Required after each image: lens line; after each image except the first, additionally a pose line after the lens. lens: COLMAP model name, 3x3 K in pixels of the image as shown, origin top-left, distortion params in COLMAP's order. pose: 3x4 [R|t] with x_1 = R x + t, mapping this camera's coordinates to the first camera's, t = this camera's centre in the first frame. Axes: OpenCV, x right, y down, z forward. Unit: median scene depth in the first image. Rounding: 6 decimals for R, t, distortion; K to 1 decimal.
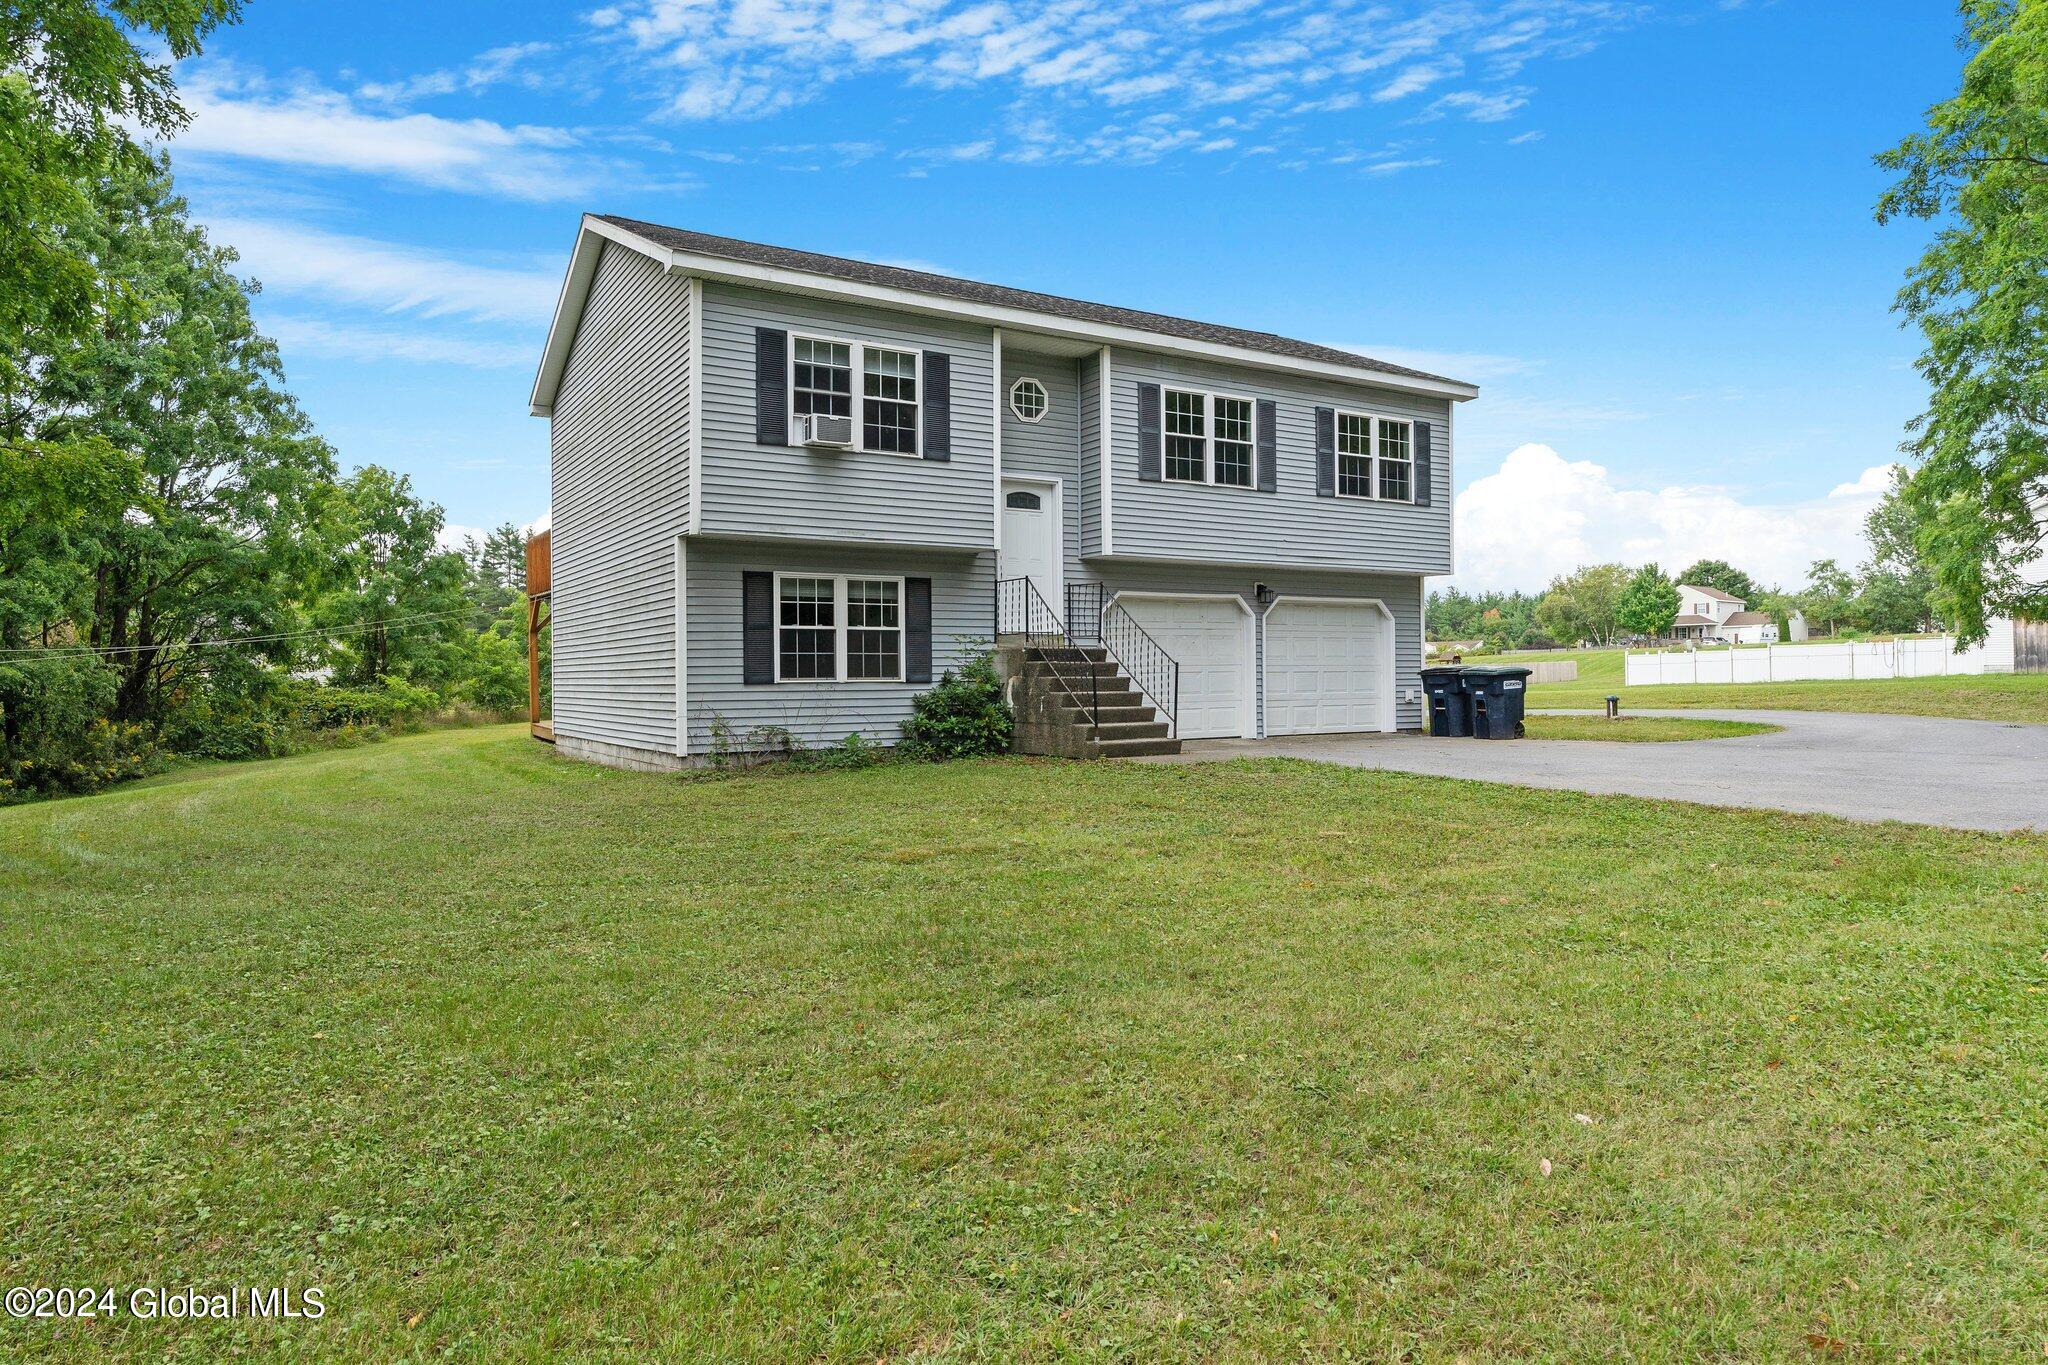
lens RADIAL K [[1271.8, 0, 1025.1], [0, 1271.8, 648.3], [0, 0, 1]] dist [-0.000313, 0.000043]
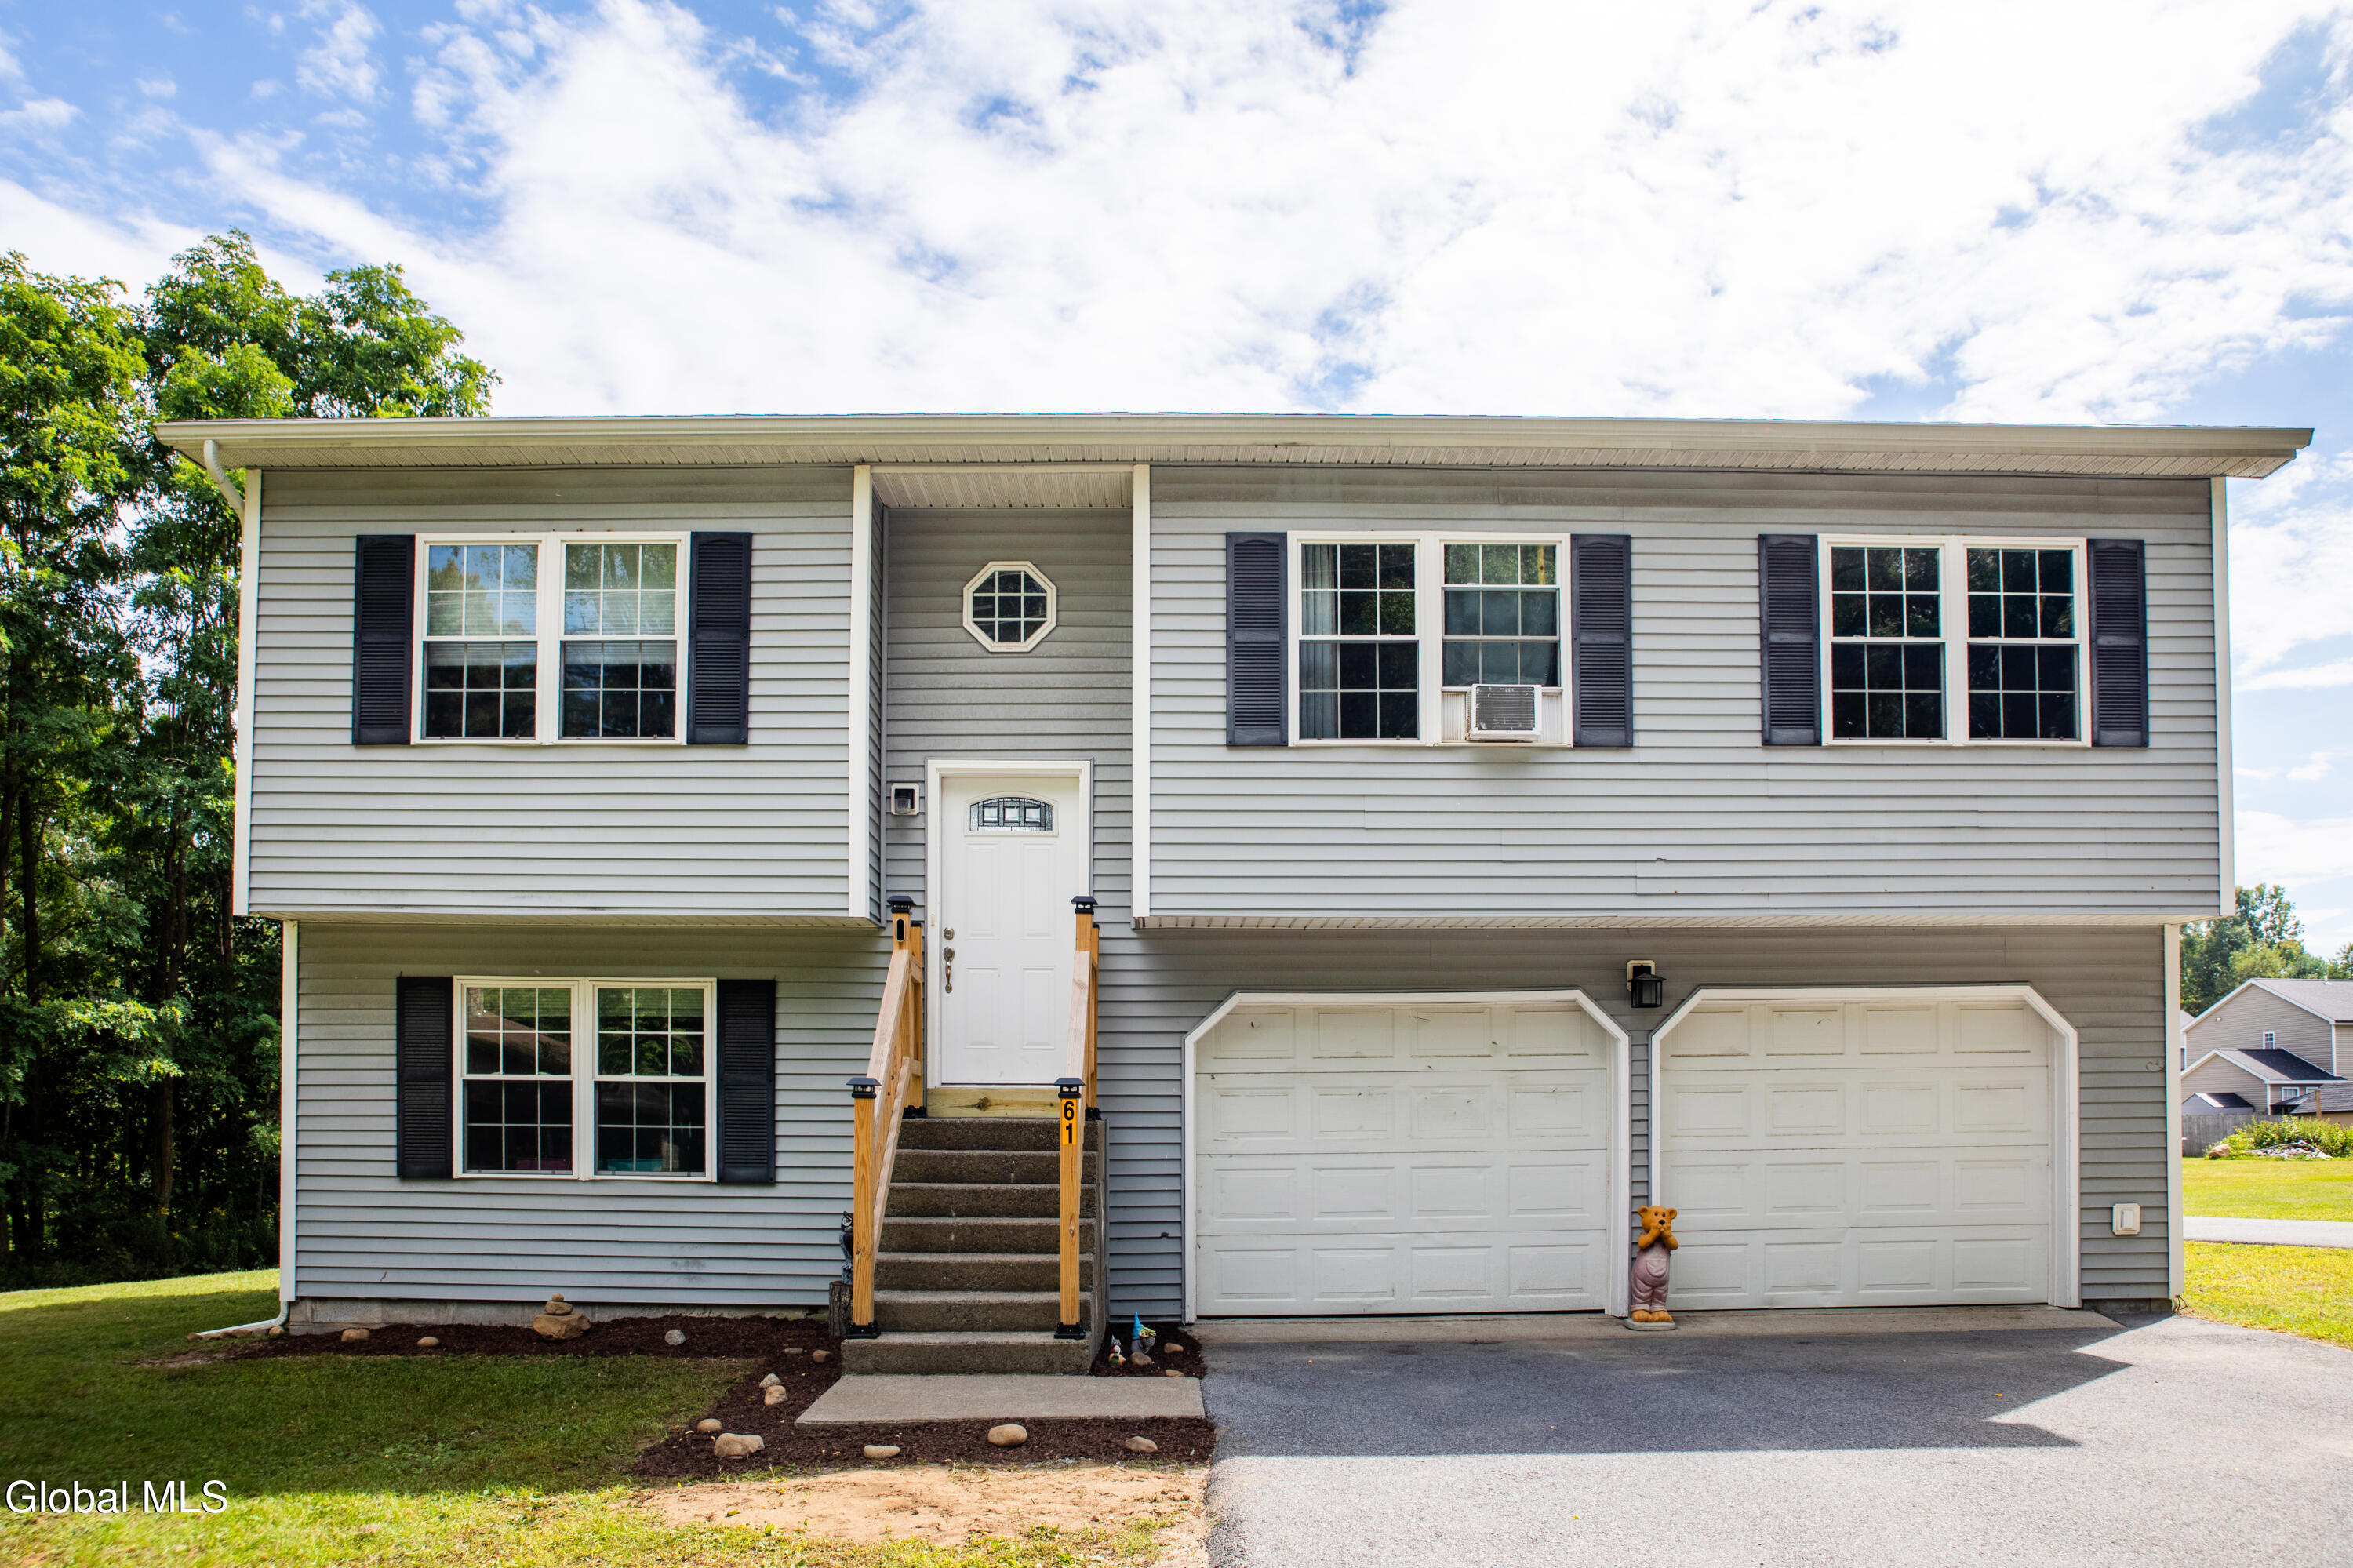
lens RADIAL K [[1793.5, 0, 1177.4], [0, 1793.5, 846.9], [0, 0, 1]] dist [-0.067784, 0.001427]
pose [[0.852548, -0.048892, -0.520357, 0.406316], [0.003712, 0.996156, -0.087516, -0.041159], [0.522636, 0.072680, 0.849452, 0.452382]]
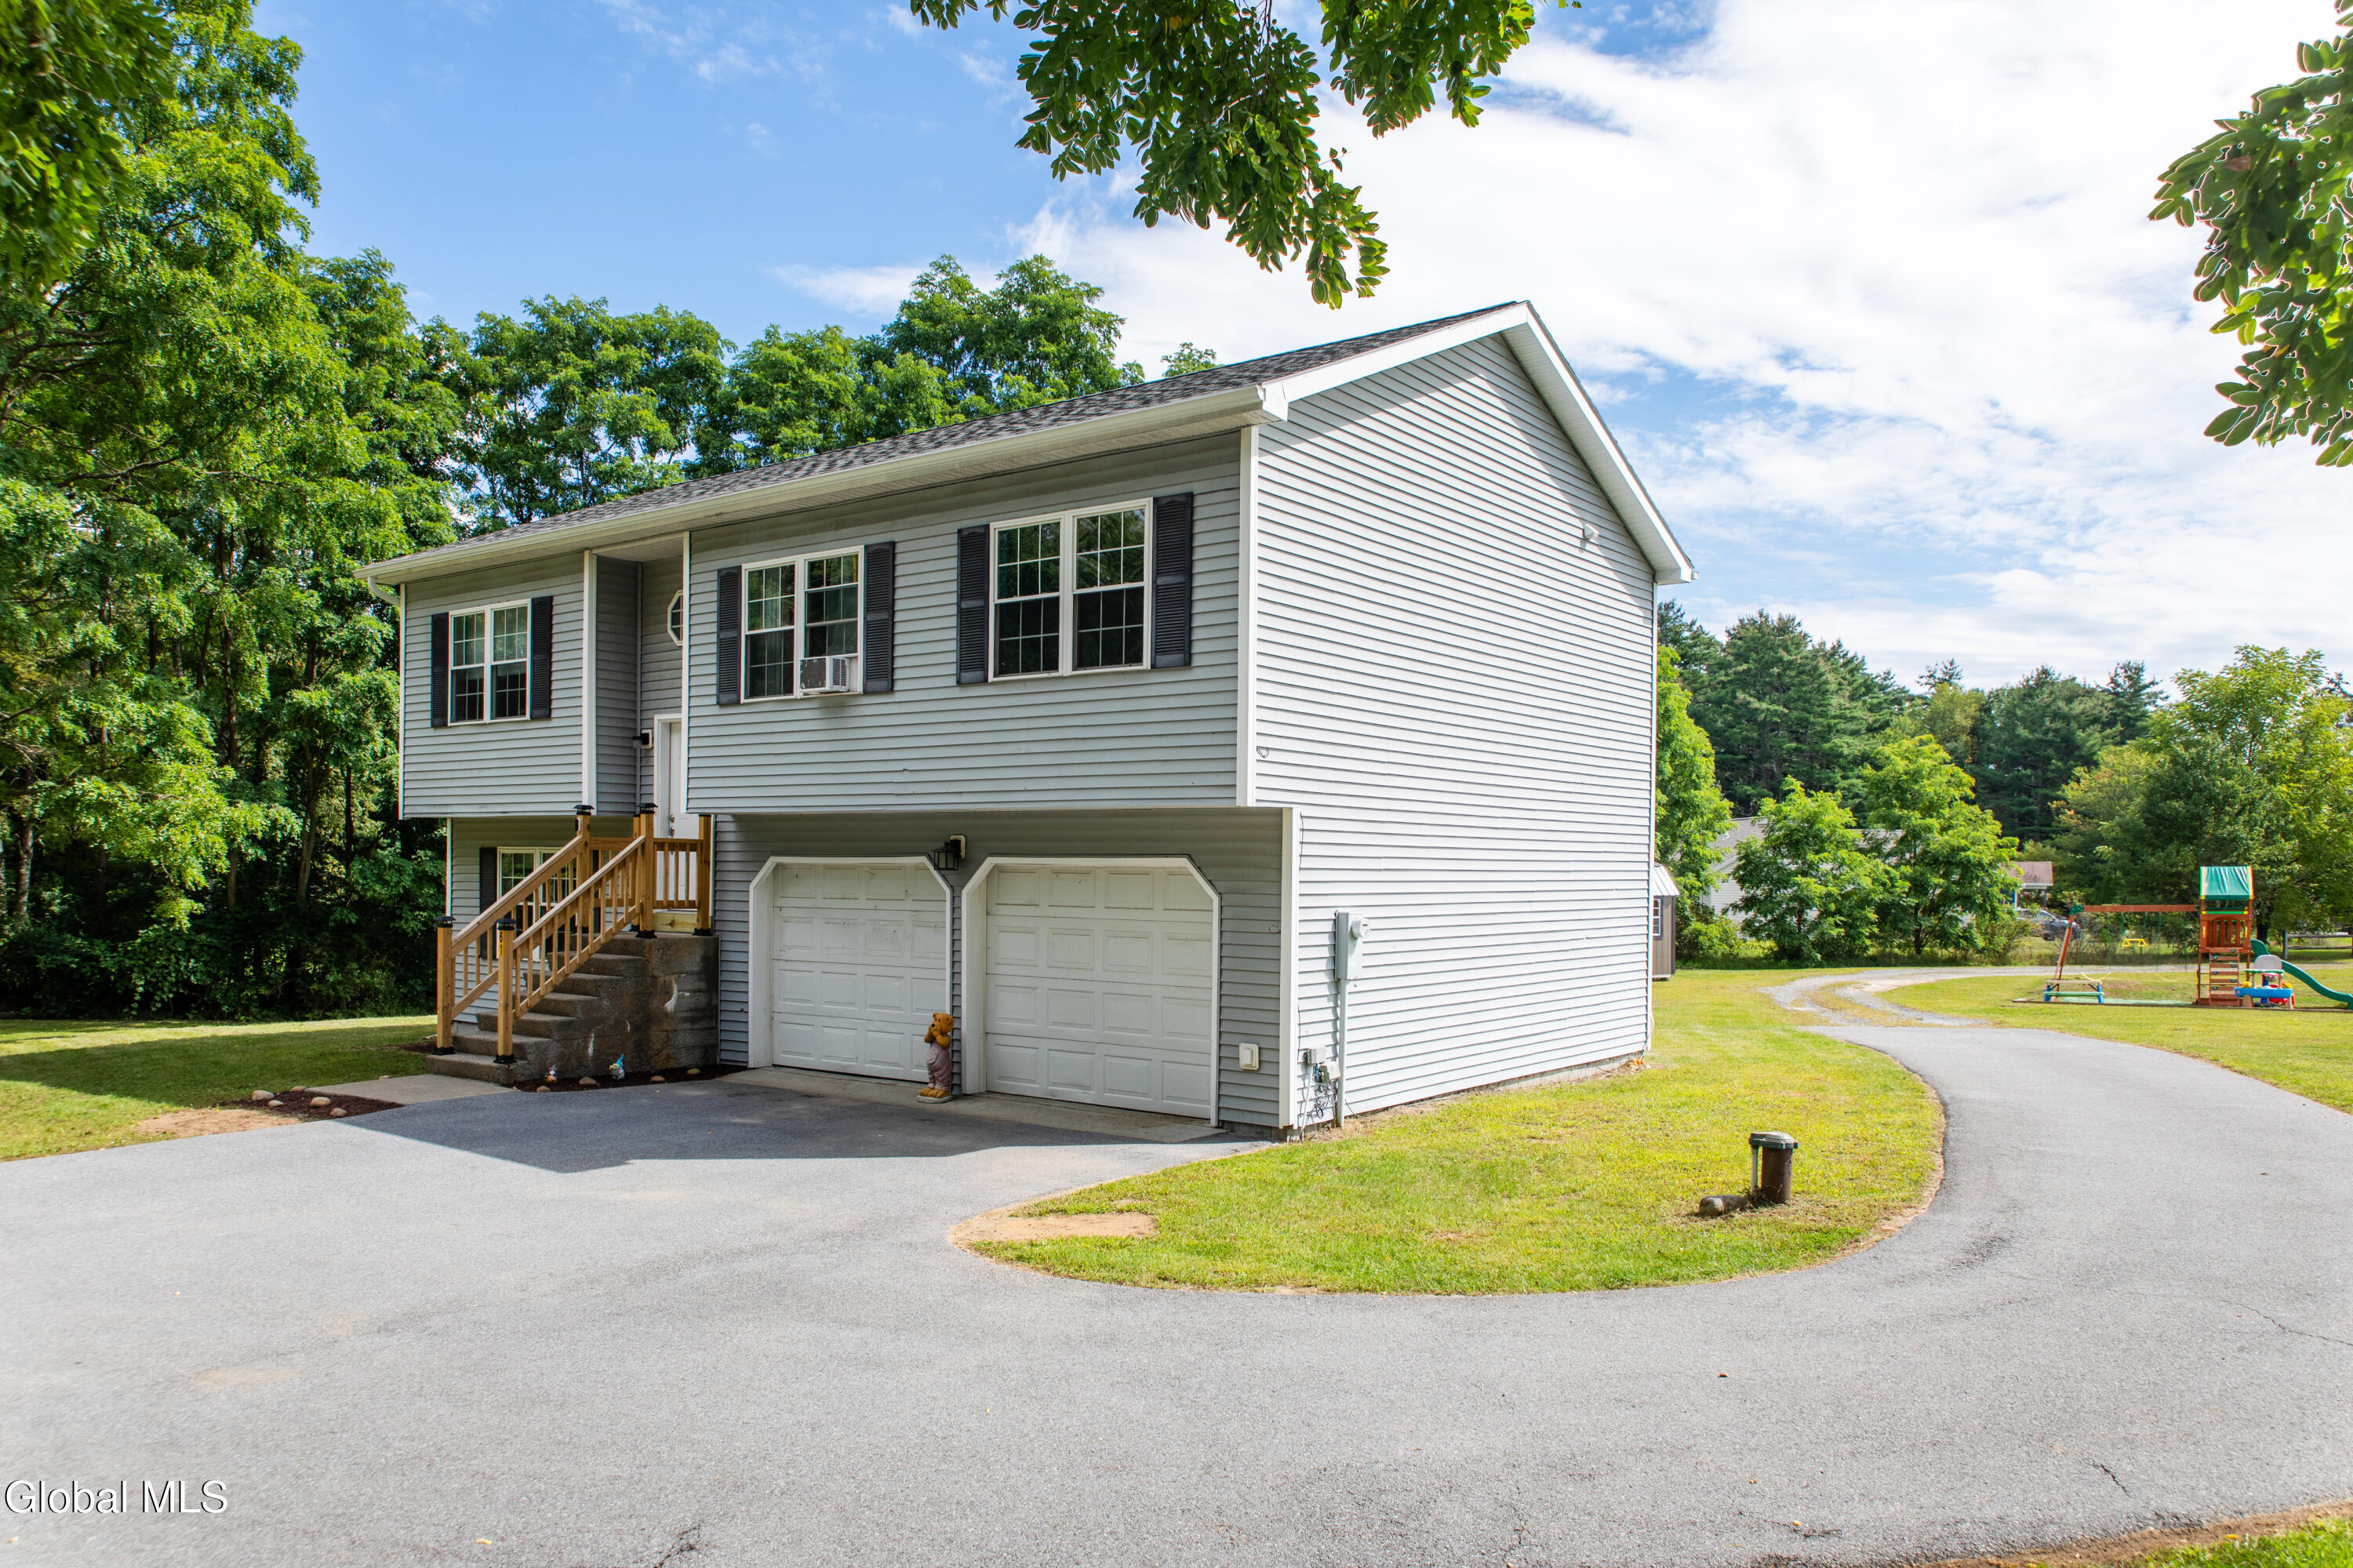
lens RADIAL K [[1703.5, 0, 1172.7], [0, 1703.5, 890.6], [0, 0, 1]] dist [-0.006363, -0.000901]
pose [[0.337791, 0.018007, -0.941049, 1.097071], [-0.004571, 0.999837, 0.017491, -0.045419], [0.941210, -0.001607, 0.337818, 0.920133]]
